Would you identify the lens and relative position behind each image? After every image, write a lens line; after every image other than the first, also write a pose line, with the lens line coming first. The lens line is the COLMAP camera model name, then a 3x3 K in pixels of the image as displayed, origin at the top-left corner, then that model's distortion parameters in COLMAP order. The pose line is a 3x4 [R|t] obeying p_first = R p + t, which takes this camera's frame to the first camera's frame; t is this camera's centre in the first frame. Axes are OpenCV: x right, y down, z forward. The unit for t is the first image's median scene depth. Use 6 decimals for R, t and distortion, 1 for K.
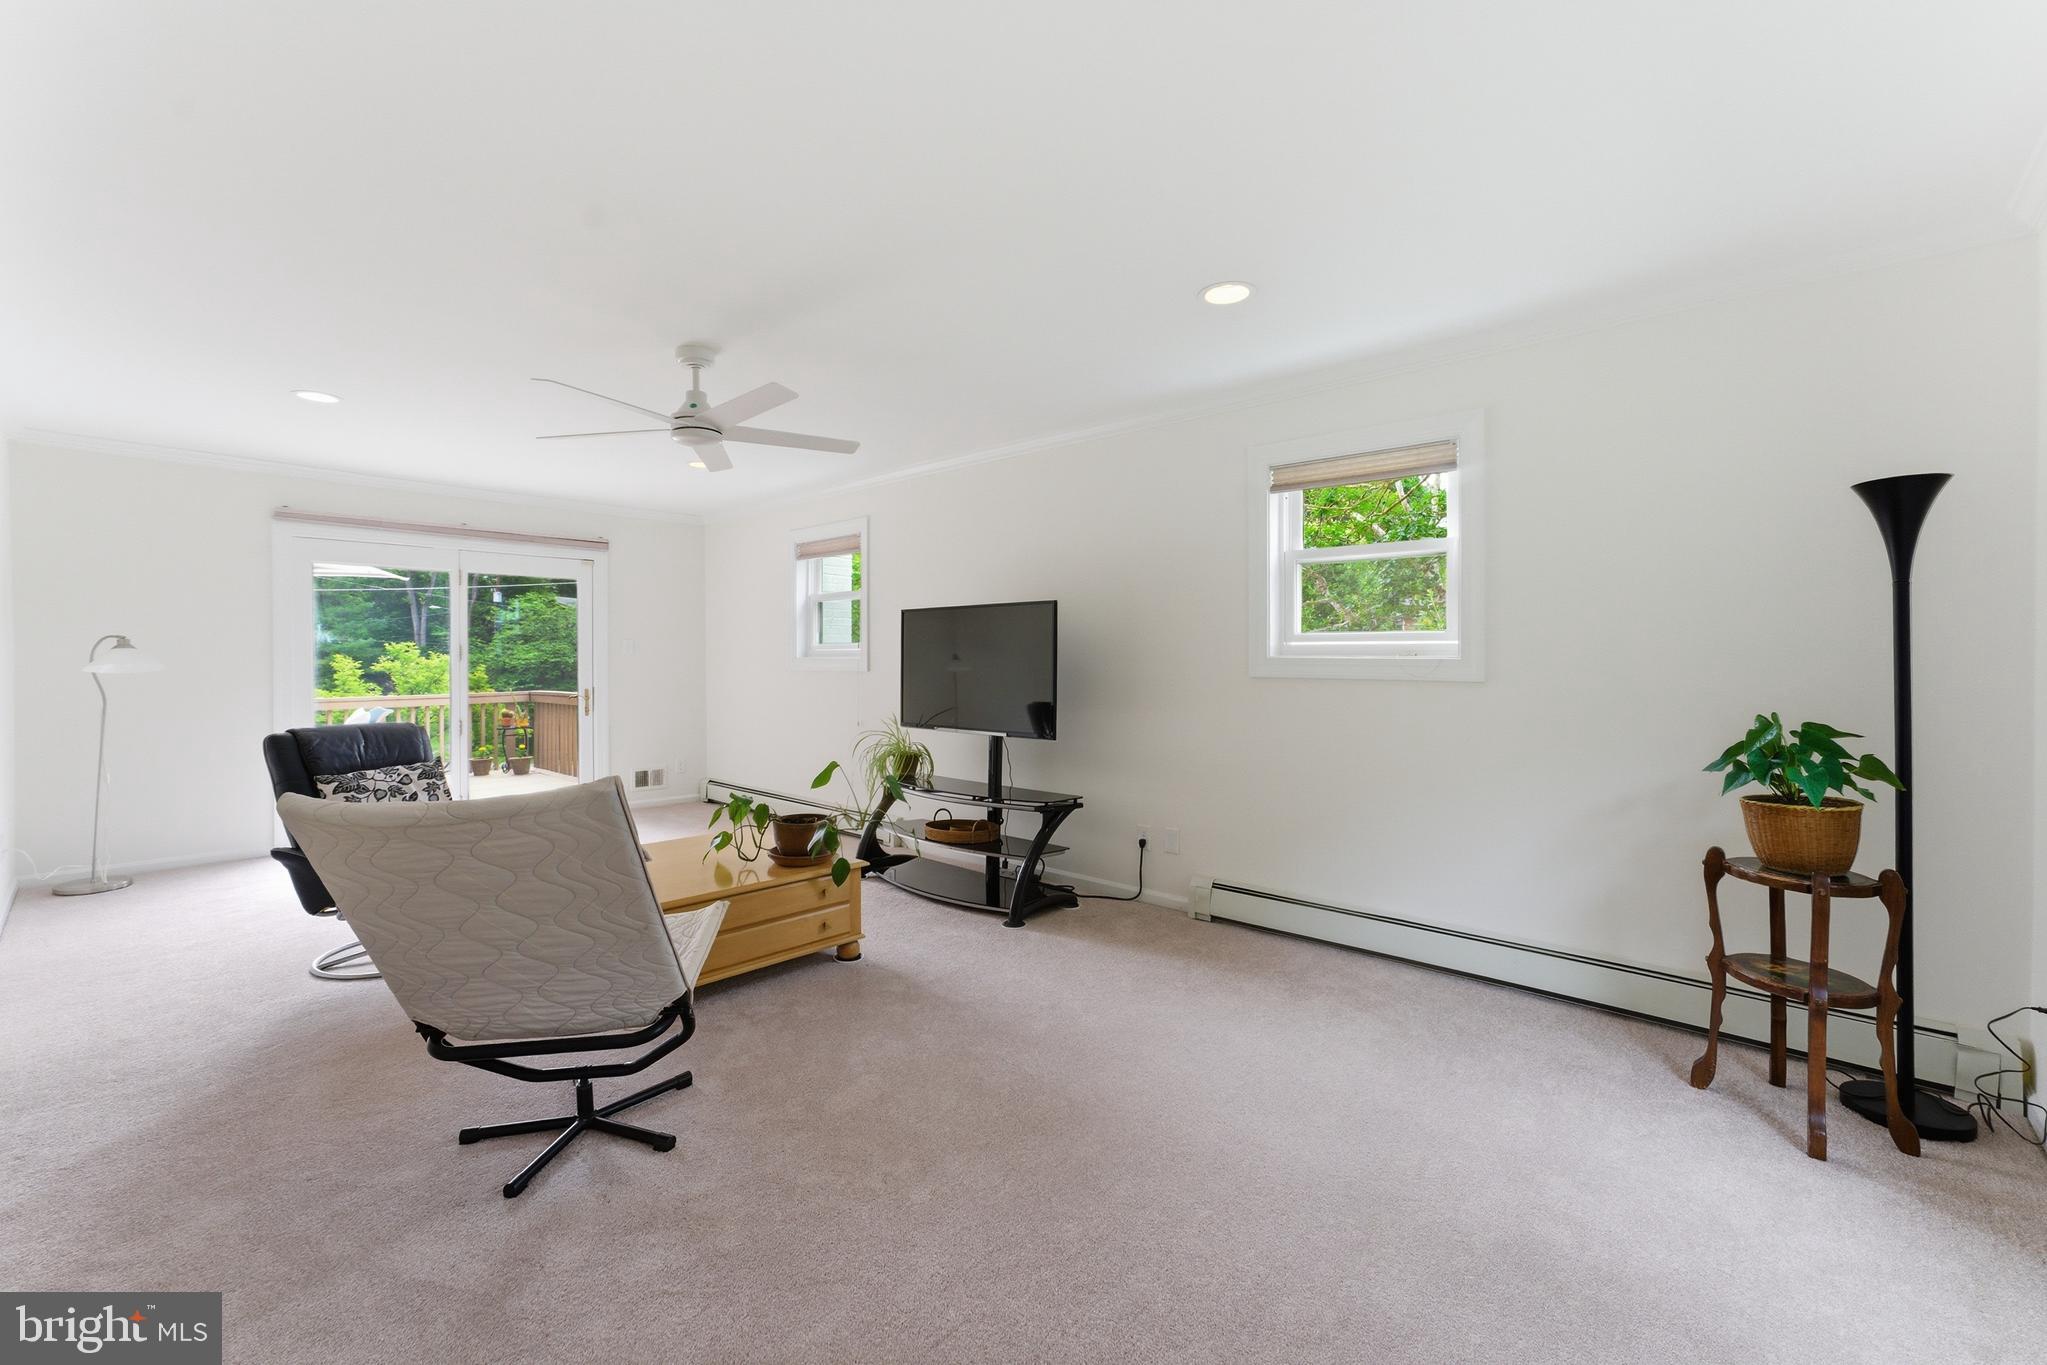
lens RADIAL K [[847.9, 0, 1010.8], [0, 847.9, 655.1], [0, 0, 1]] dist [-0.017319, 0.007482]
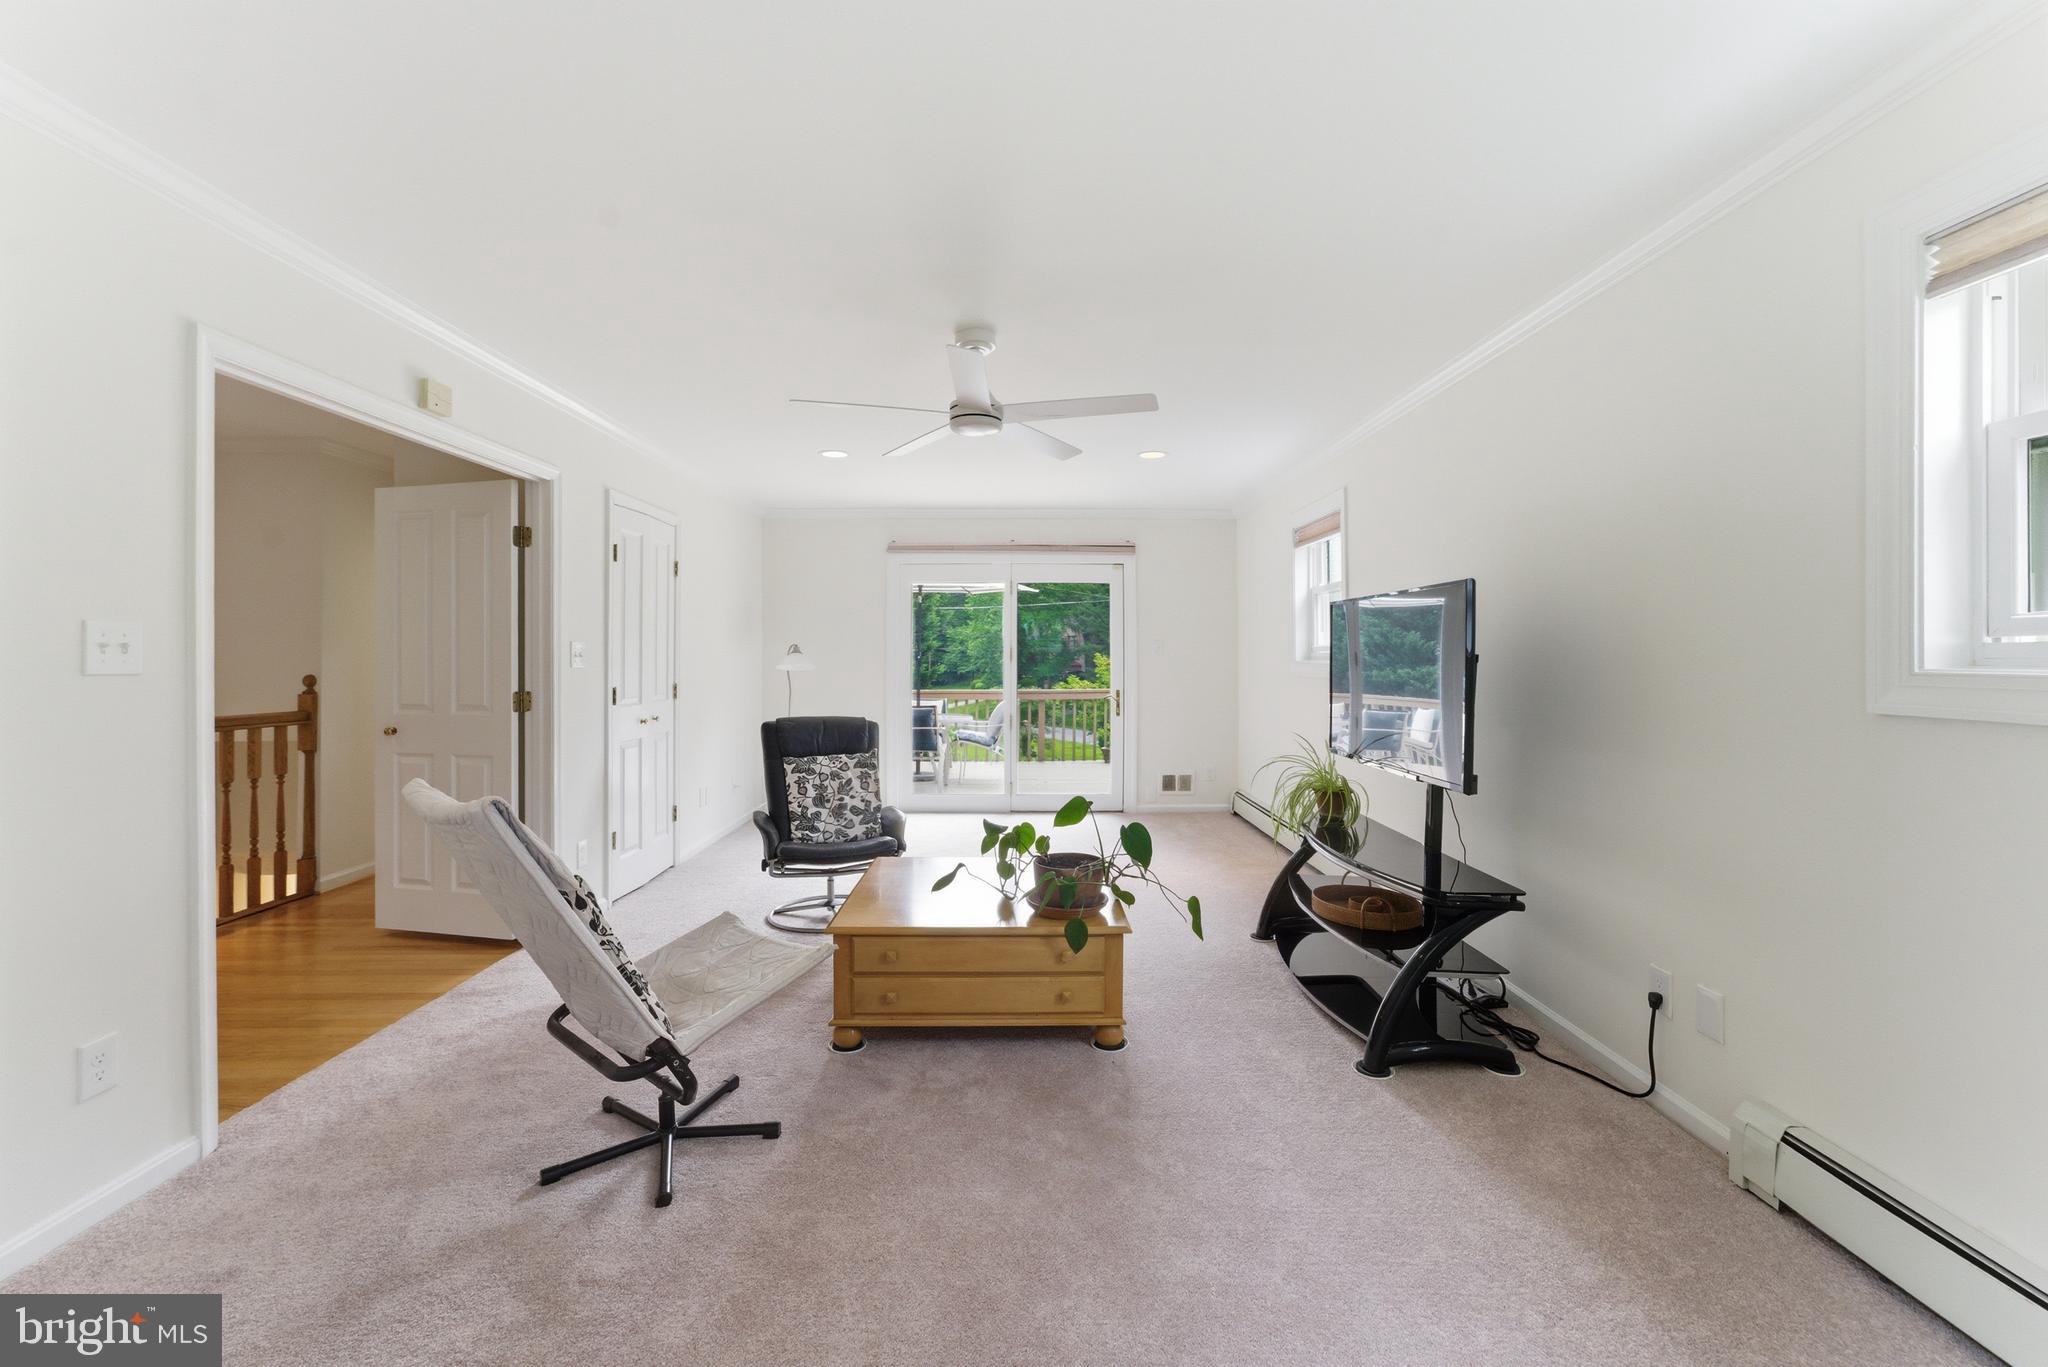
lens RADIAL K [[851.5, 0, 1015.0], [0, 851.5, 650.1], [0, 0, 1]] dist [-0.053053, 0.039141]
pose [[0.693856, -0.006175, -0.720088, 0.290286], [0.003633, 0.999981, -0.005074, -0.006529], [0.720105, 0.000904, 0.693865, 0.356481]]
